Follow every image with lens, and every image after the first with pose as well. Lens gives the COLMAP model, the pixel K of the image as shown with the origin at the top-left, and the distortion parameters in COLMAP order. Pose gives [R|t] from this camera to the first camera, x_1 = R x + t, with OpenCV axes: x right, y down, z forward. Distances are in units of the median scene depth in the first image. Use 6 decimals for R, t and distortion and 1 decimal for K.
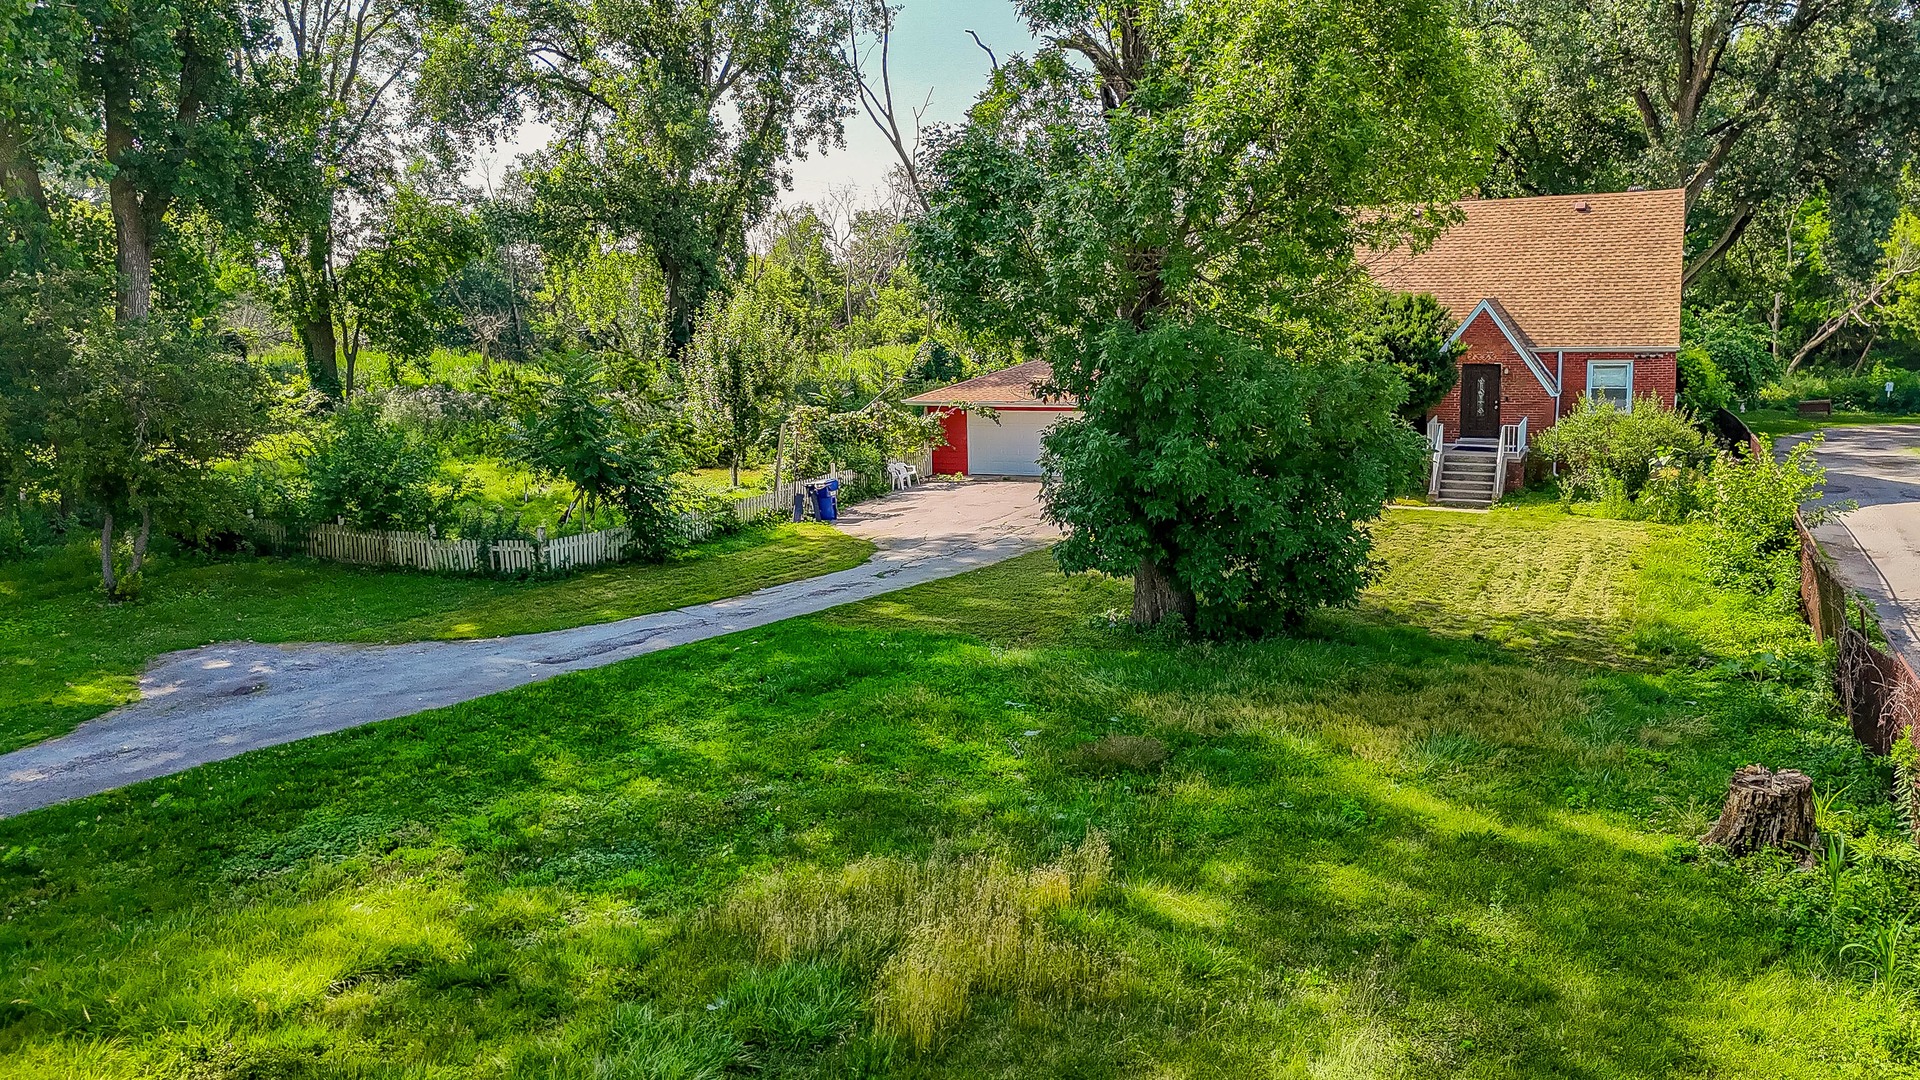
lens RADIAL K [[1449.4, 0, 960.0], [0, 1449.4, 540.0], [0, 0, 1]] dist [0.037694, -0.003052]
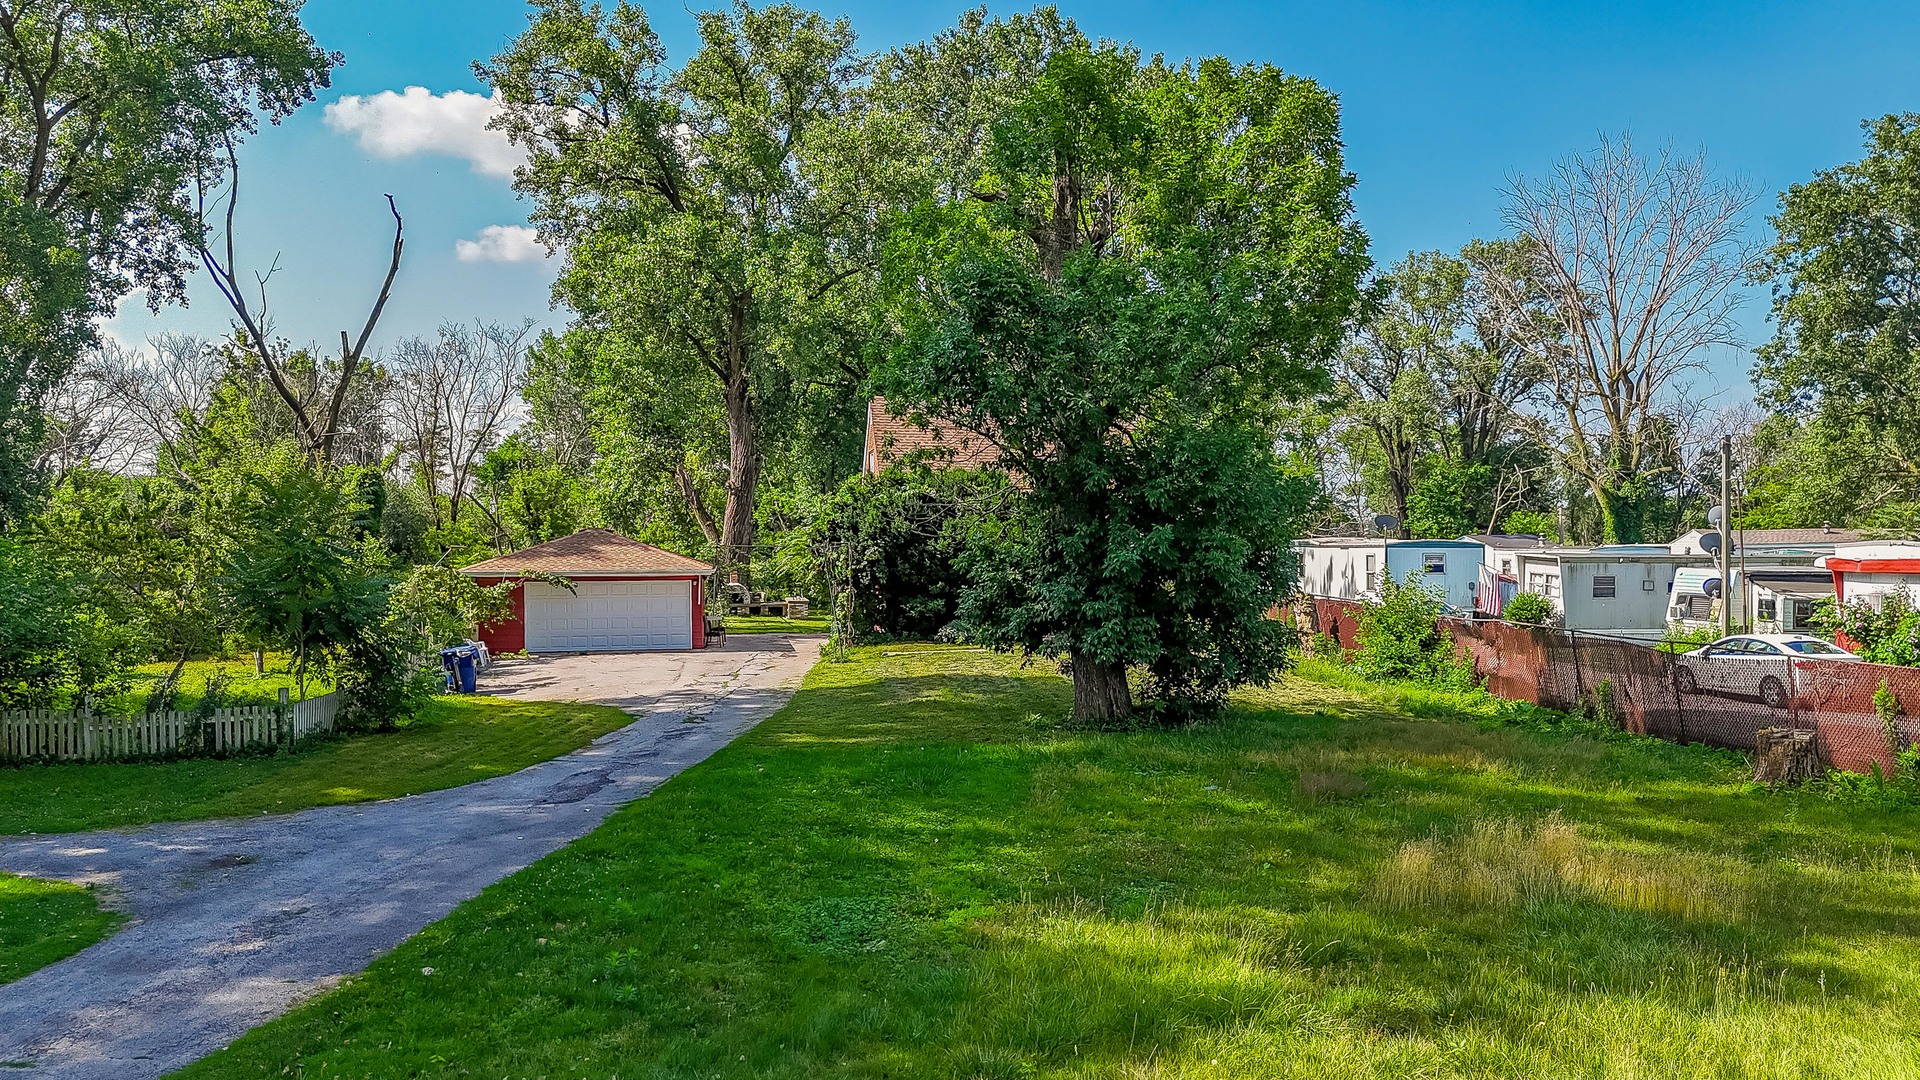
lens RADIAL K [[1487.9, 0, 958.0], [0, 1487.9, 561.8], [0, 0, 1]] dist [0.054185, -0.000693]
pose [[0.836637, 0.004197, 0.547741, -0.349733], [0.075208, 0.989620, -0.122458, 0.042607], [-0.542570, 0.143648, 0.827637, 0.073603]]
